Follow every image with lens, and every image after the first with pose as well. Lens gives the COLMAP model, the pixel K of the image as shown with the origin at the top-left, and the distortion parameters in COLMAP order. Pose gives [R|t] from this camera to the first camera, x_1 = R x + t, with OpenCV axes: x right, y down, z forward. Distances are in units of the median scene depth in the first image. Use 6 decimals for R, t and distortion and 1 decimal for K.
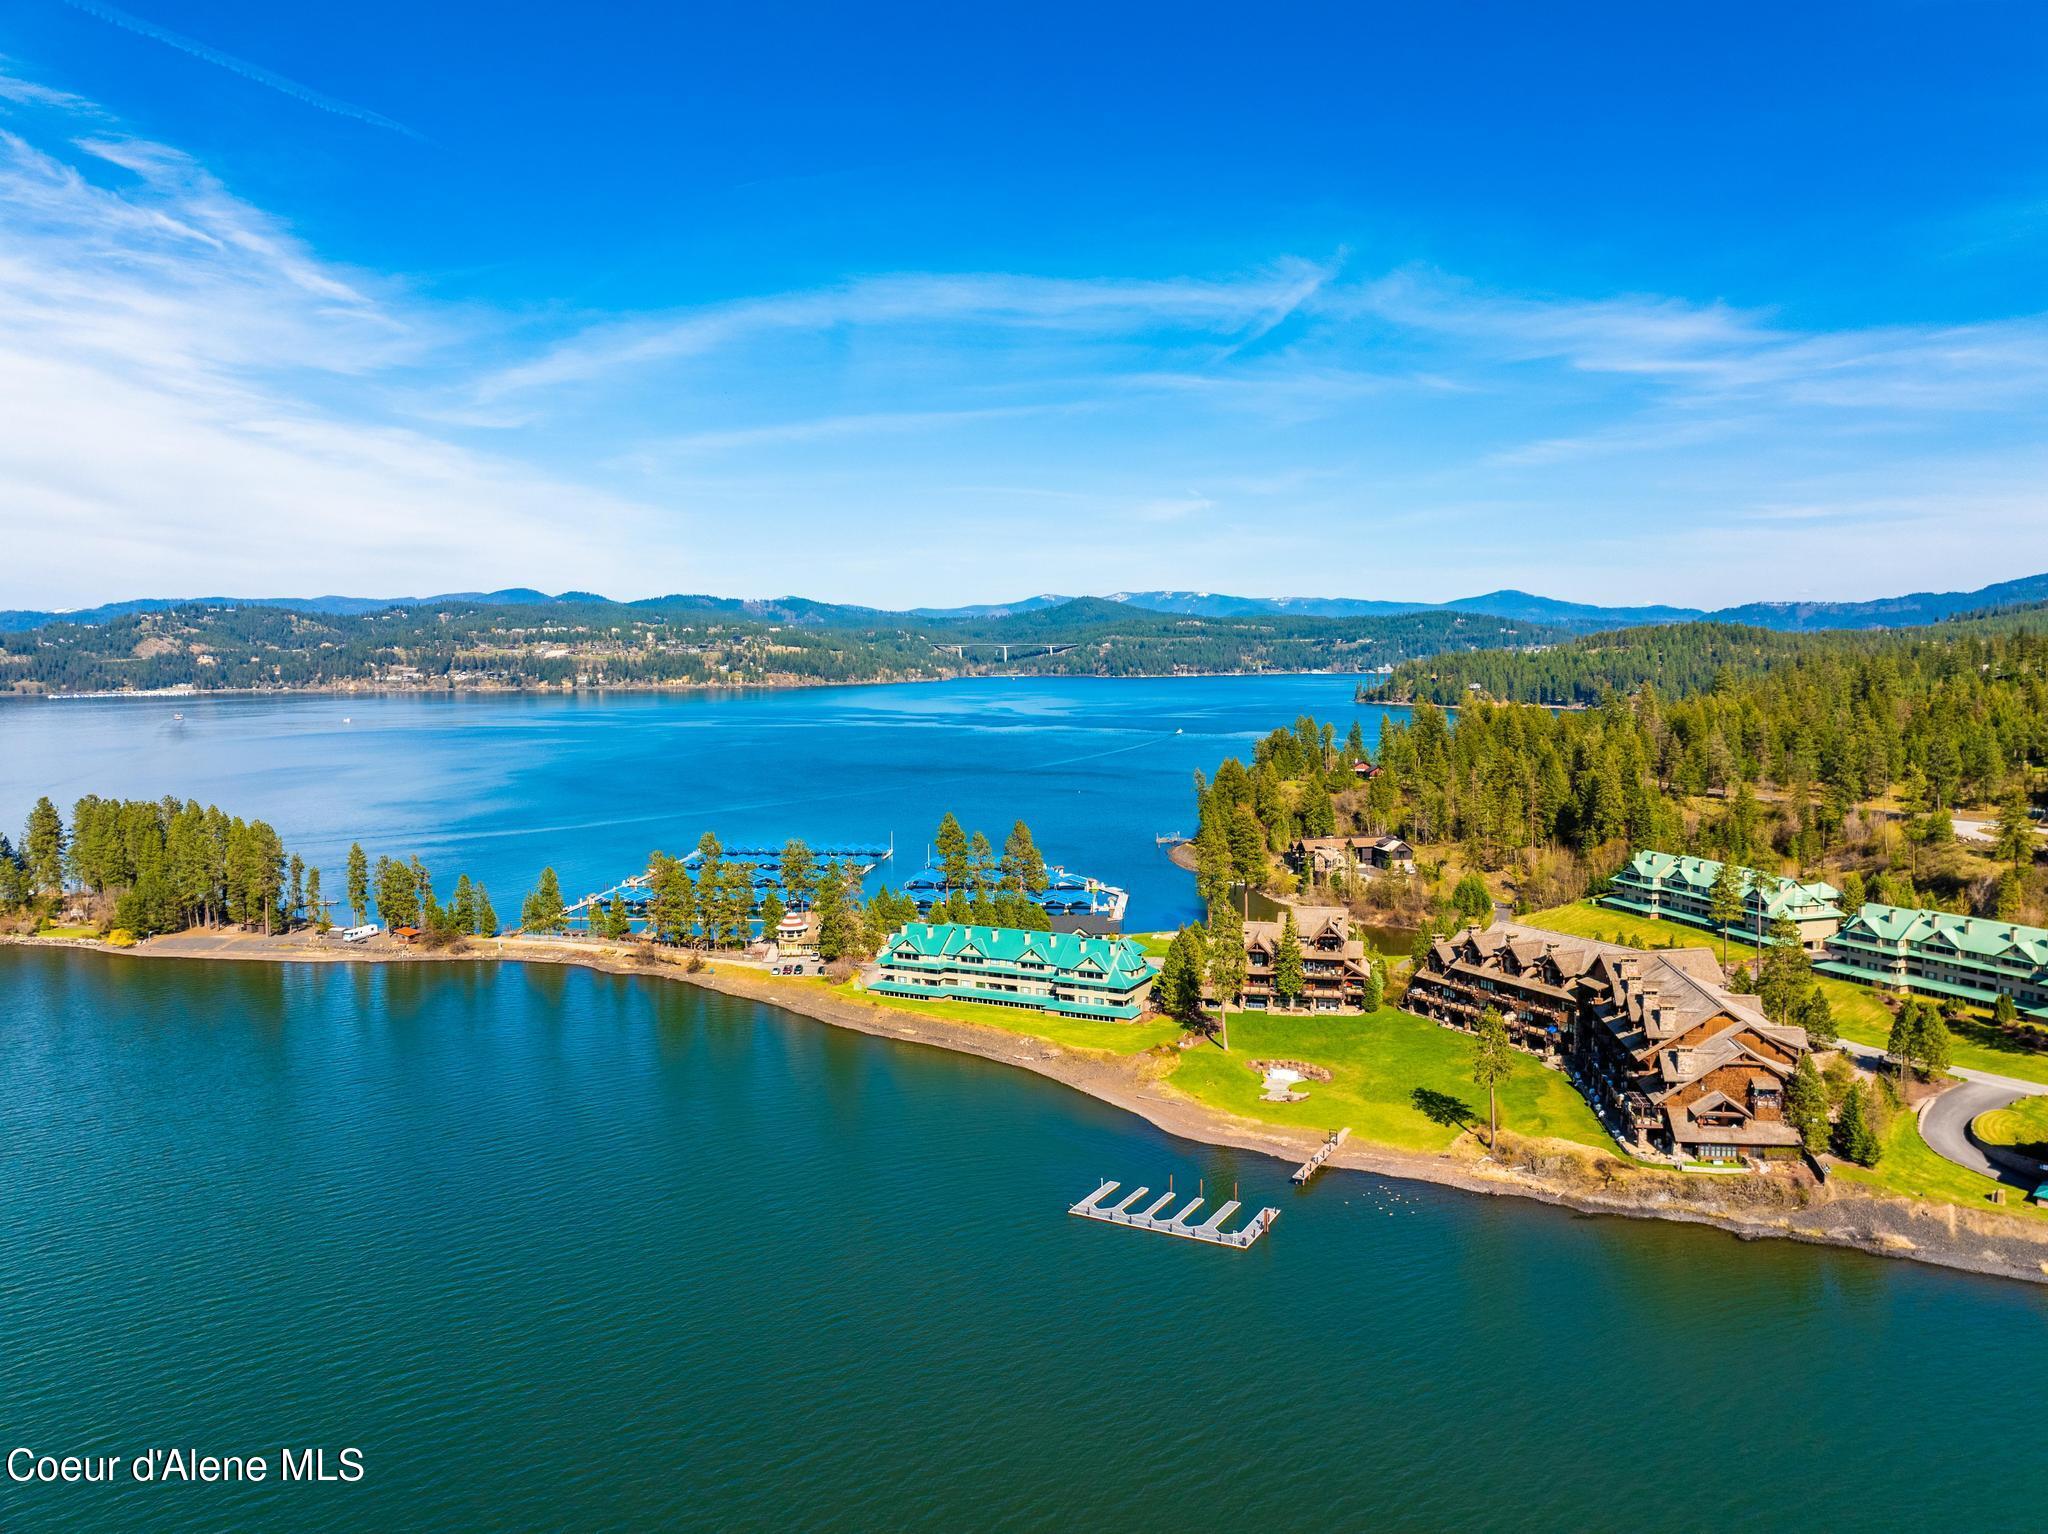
lens RADIAL K [[1433.9, 0, 1024.0], [0, 1433.9, 767.0], [0, 0, 1]] dist [-0.030755, -0.007071]
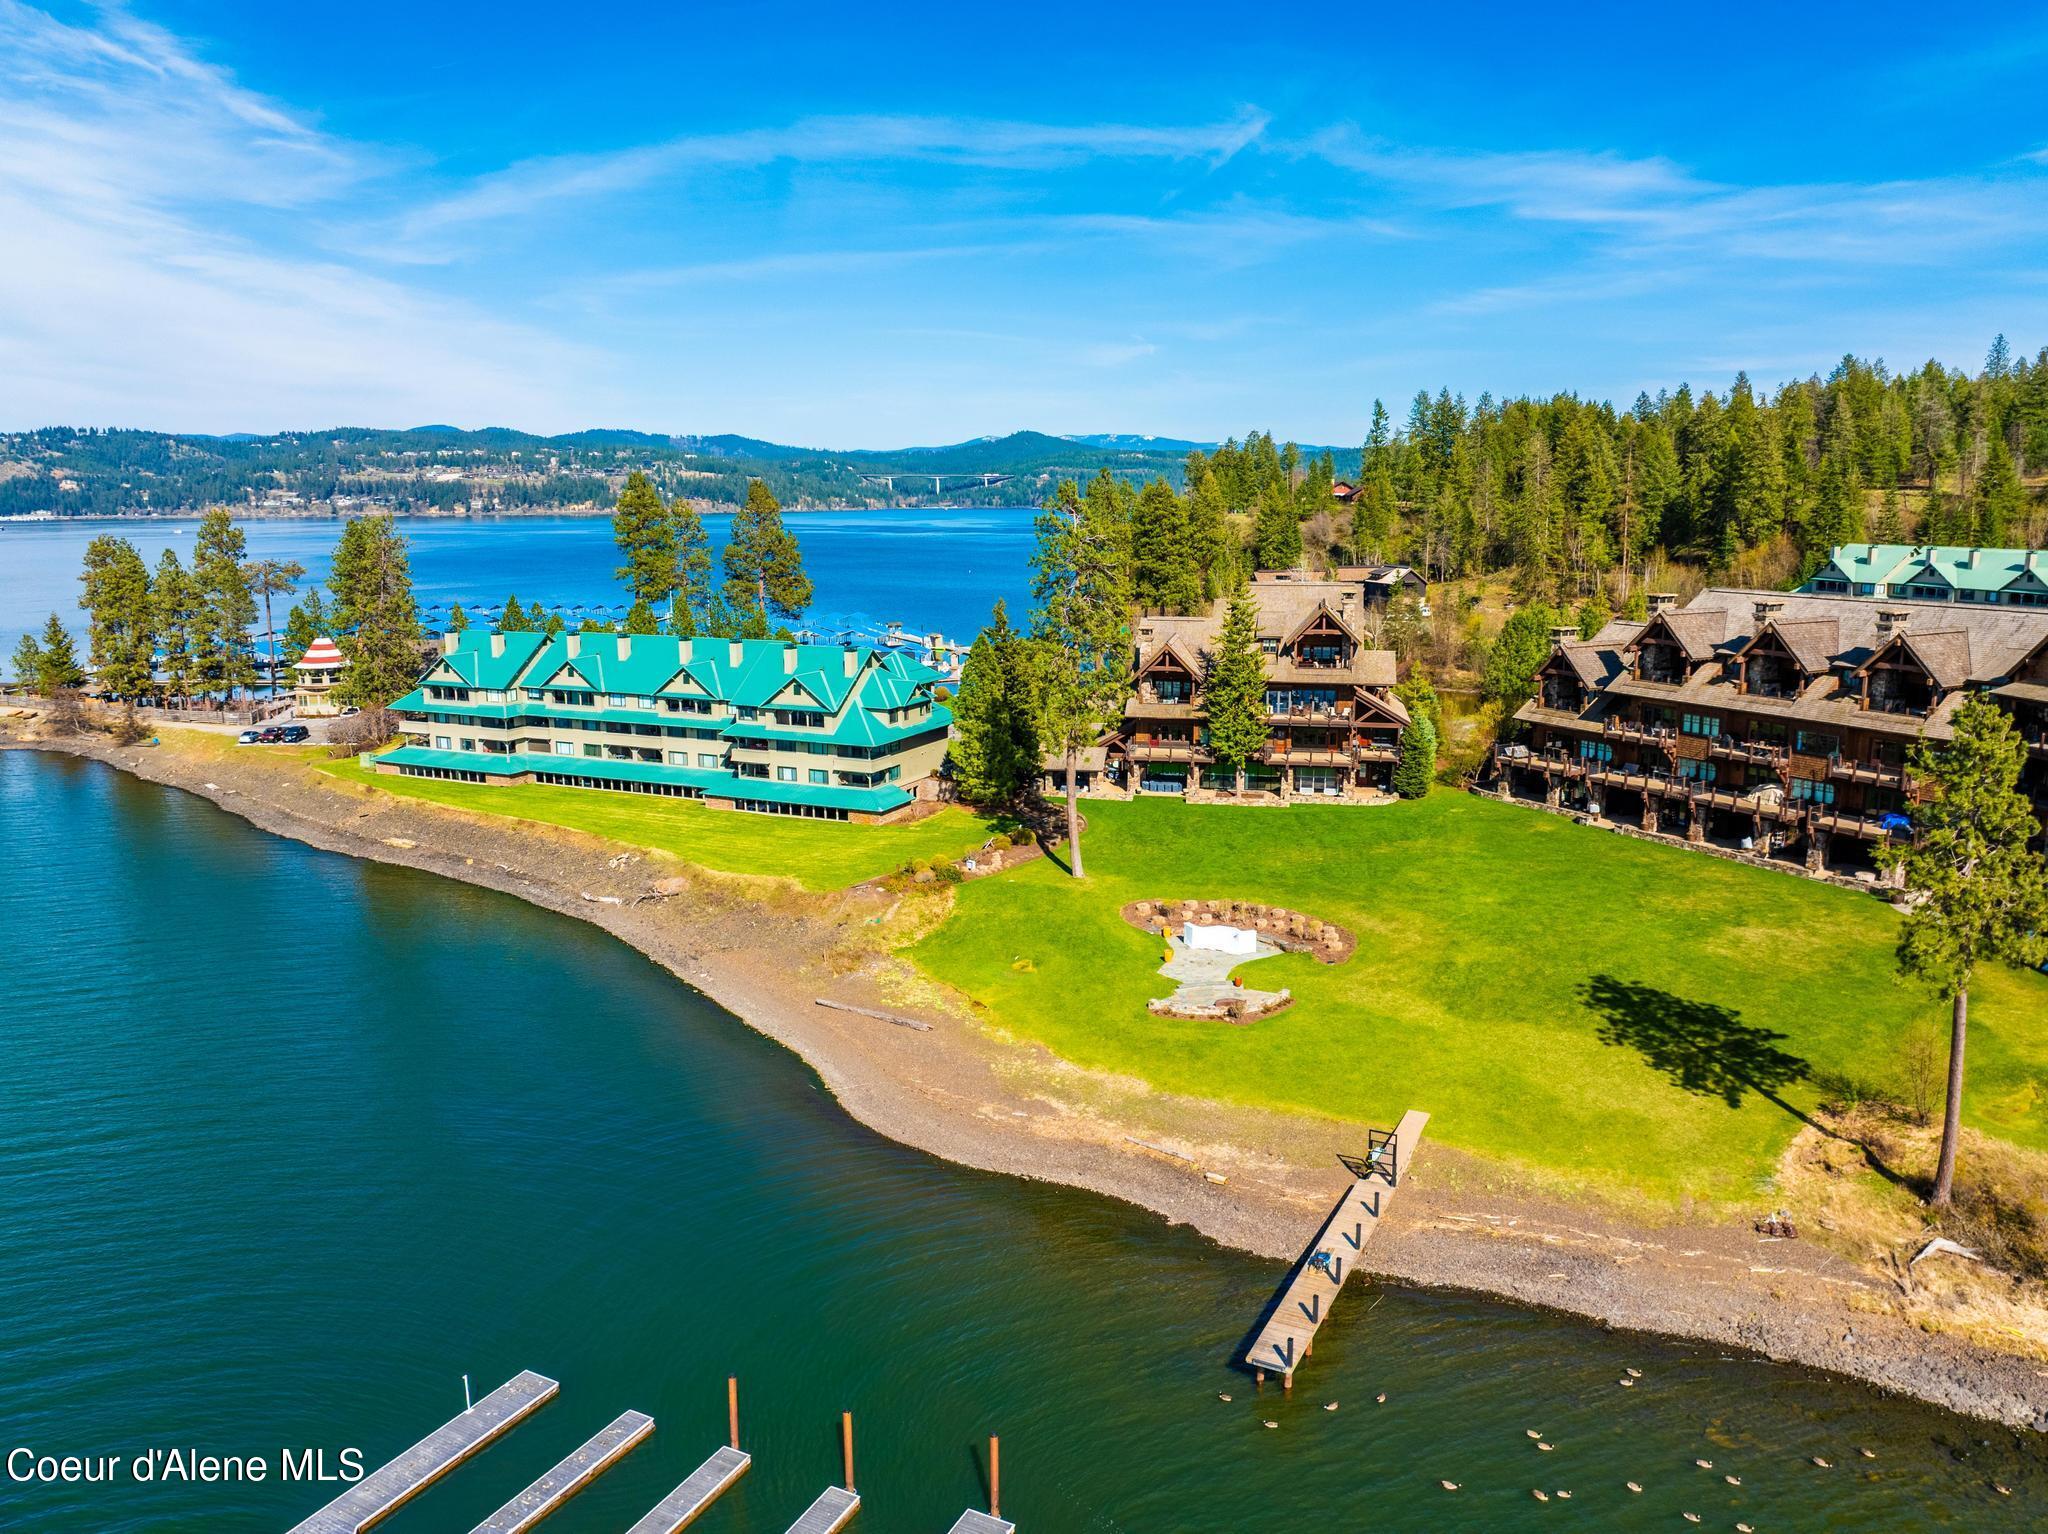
lens RADIAL K [[1435.8, 0, 1032.6], [0, 1435.8, 762.6], [0, 0, 1]] dist [-0.021257, -0.033612]
pose [[0.998967, -0.000220, 0.045433, 0.093473], [-0.004381, 0.994864, 0.101130, 0.106147], [-0.045222, -0.101225, 0.993835, 0.512372]]
